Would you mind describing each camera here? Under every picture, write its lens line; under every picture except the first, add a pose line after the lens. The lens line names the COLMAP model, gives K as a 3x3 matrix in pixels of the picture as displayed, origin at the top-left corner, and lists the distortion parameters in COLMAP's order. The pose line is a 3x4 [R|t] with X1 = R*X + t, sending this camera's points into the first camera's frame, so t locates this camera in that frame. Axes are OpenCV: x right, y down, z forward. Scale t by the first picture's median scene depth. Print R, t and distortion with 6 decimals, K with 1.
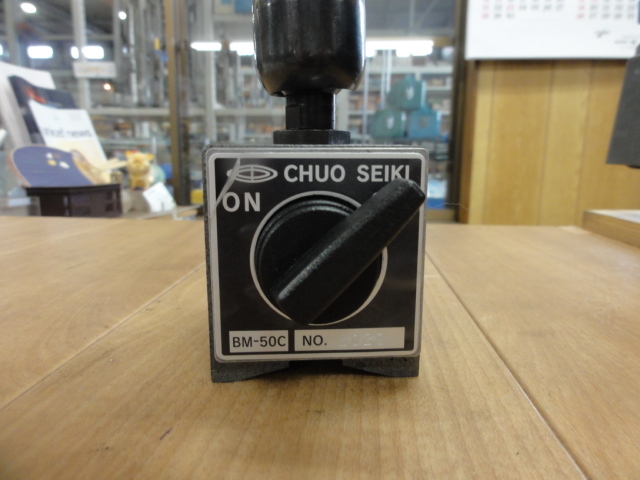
lens RADIAL K [[438.0, 0, 327.8], [0, 438.0, 239.8], [0, 0, 1]] dist [0.019041, 0.001939]
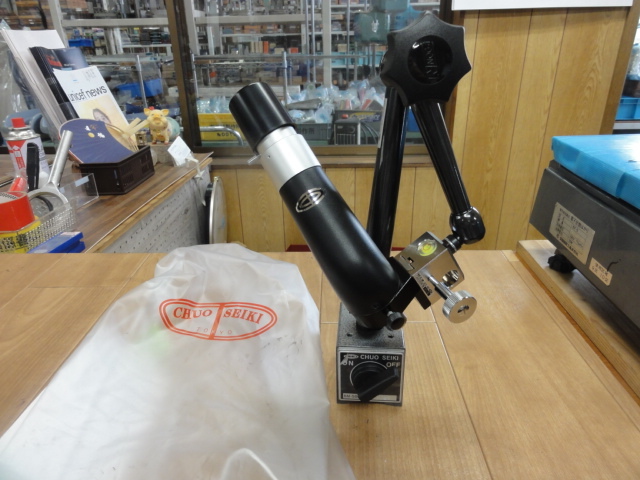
lens RADIAL K [[449.6, 0, 320.0], [0, 449.6, 240.0], [0, 0, 1]] dist [-0.000739, -0.000363]
pose [[0.998531, -0.054172, -0.000861, -0.035648], [0.052213, 0.957931, 0.282209, -0.198879], [-0.014463, -0.281840, 0.959353, -0.205524]]
